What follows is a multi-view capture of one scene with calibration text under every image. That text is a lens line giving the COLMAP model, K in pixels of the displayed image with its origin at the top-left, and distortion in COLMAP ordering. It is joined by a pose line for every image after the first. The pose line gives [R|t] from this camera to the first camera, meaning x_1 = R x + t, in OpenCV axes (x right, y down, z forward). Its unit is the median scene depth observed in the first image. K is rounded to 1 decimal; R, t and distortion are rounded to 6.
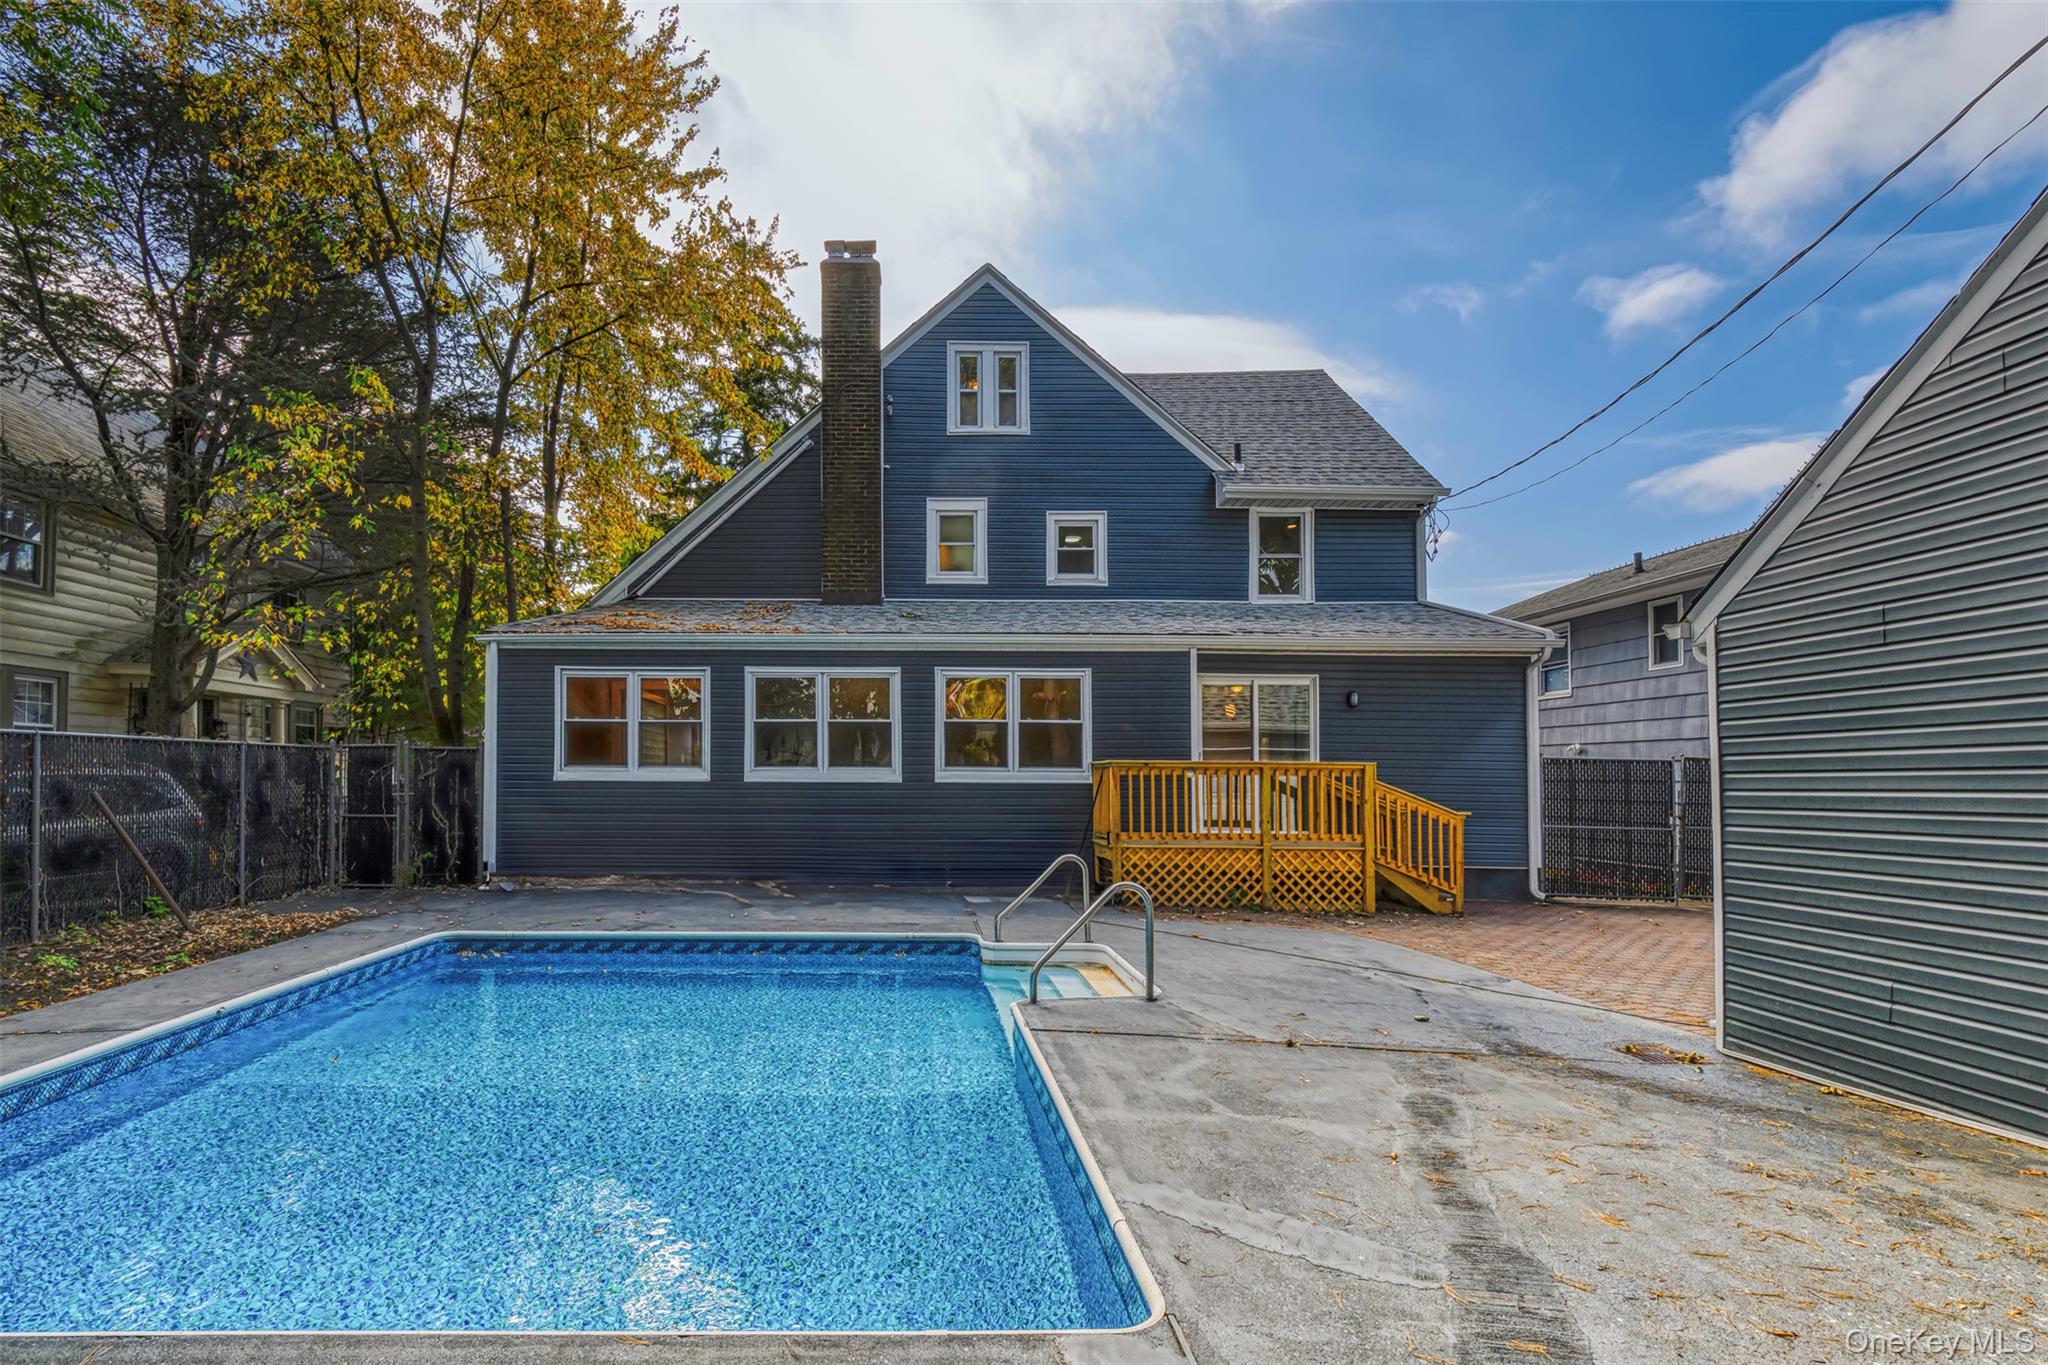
lens RADIAL K [[923.0, 0, 964.0], [0, 923.0, 750.5], [0, 0, 1]] dist [0.021147, 0.000078]
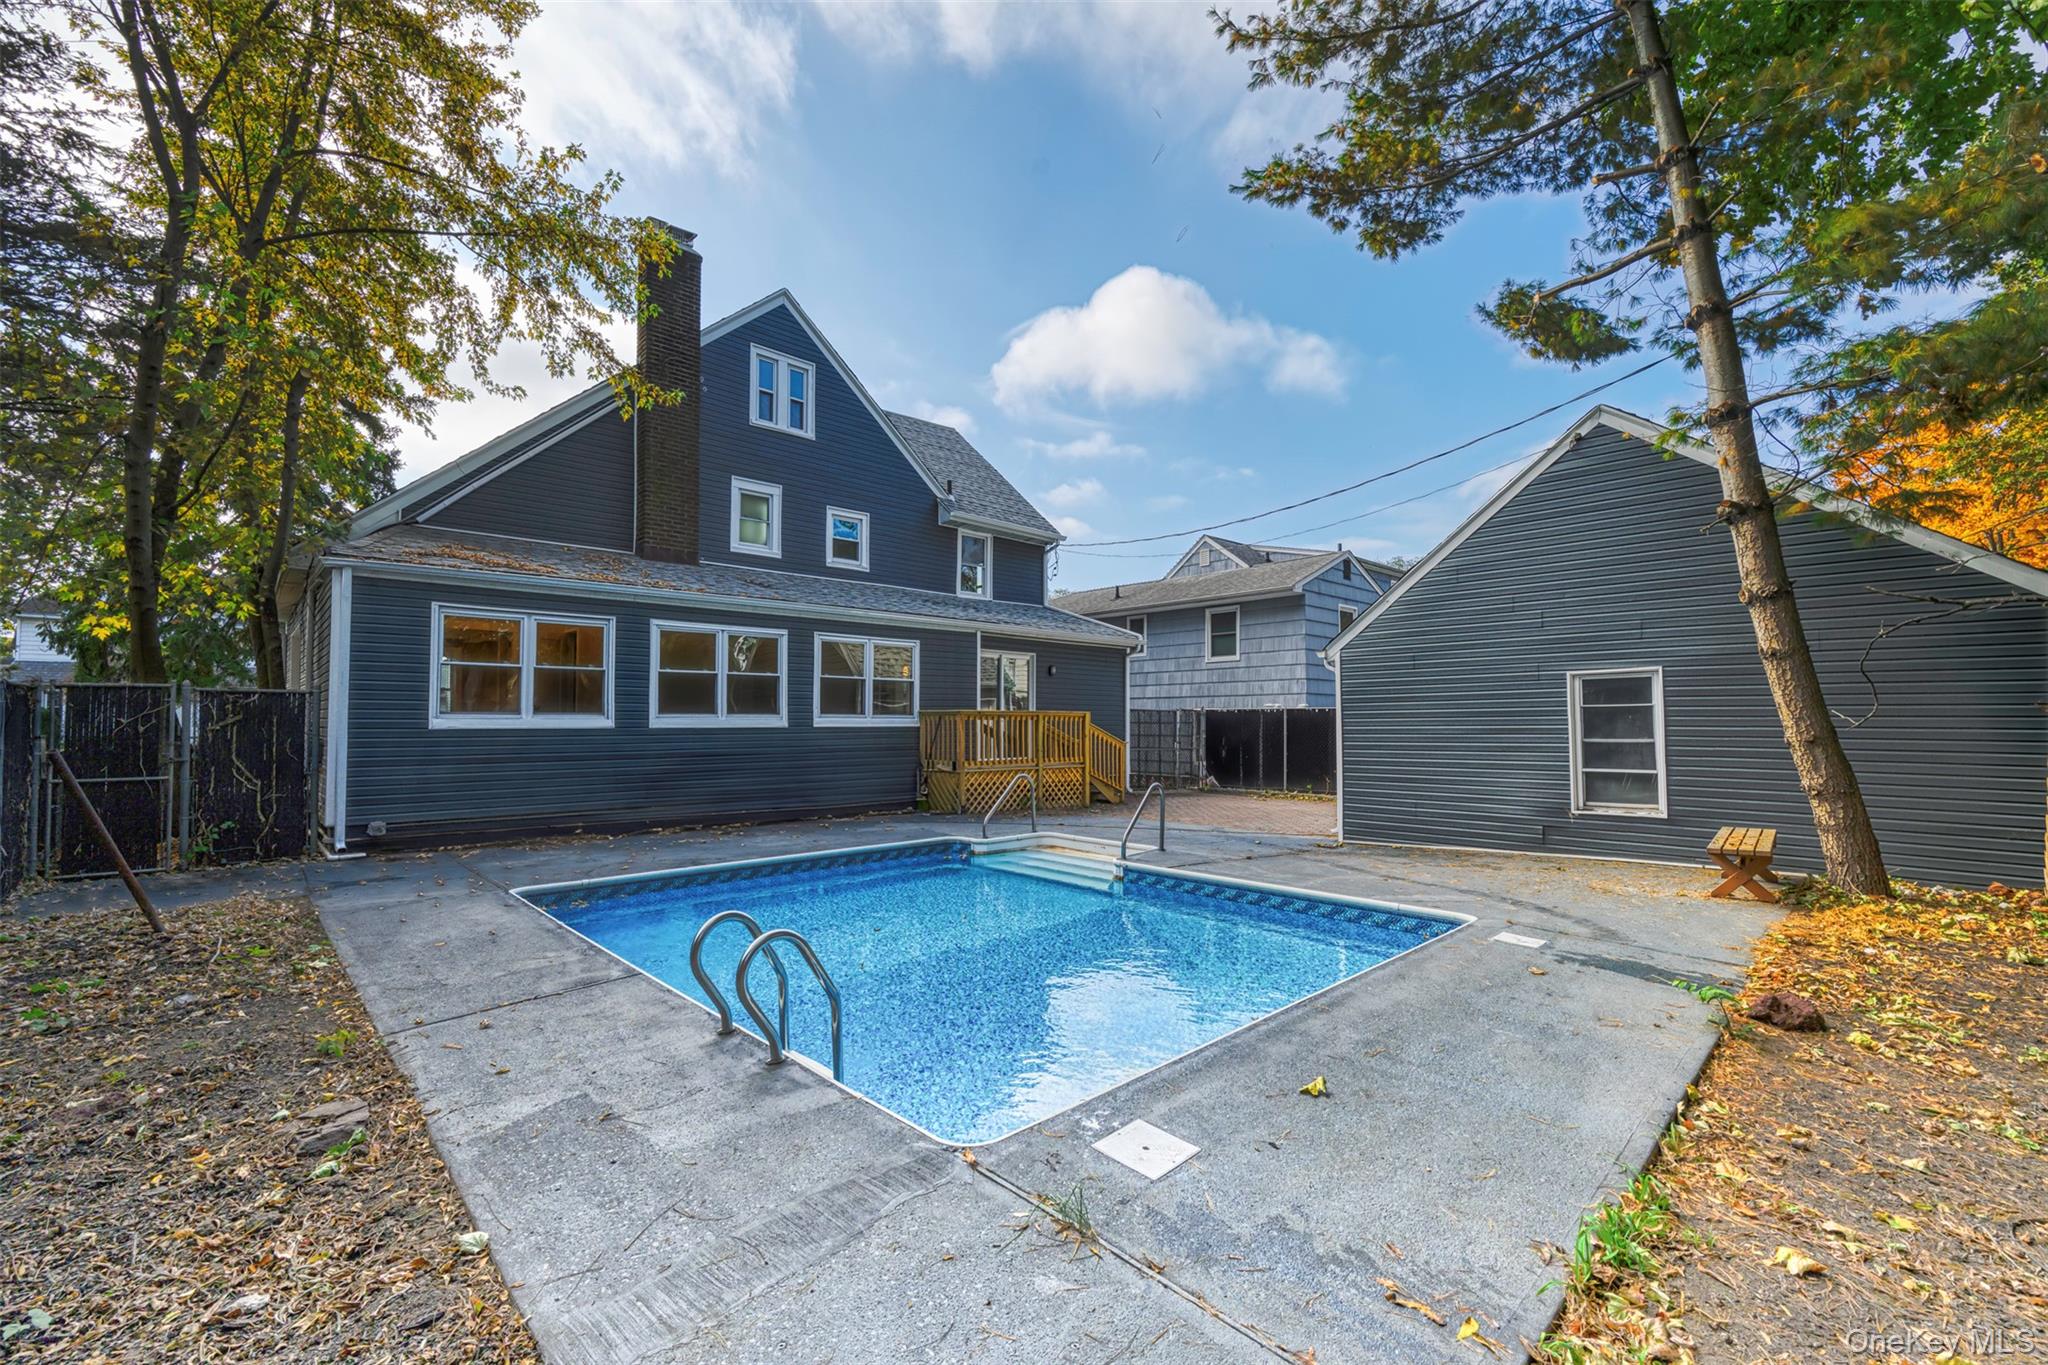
lens RADIAL K [[828.0, 0, 1023.7], [0, 828.0, 688.0], [0, 0, 1]] dist [0.029034, -0.000431]
pose [[0.743943, 0.022553, 0.667862, -0.546796], [-0.014553, 0.999740, -0.017549, -0.001683], [-0.668084, 0.003336, 0.744078, 0.008045]]
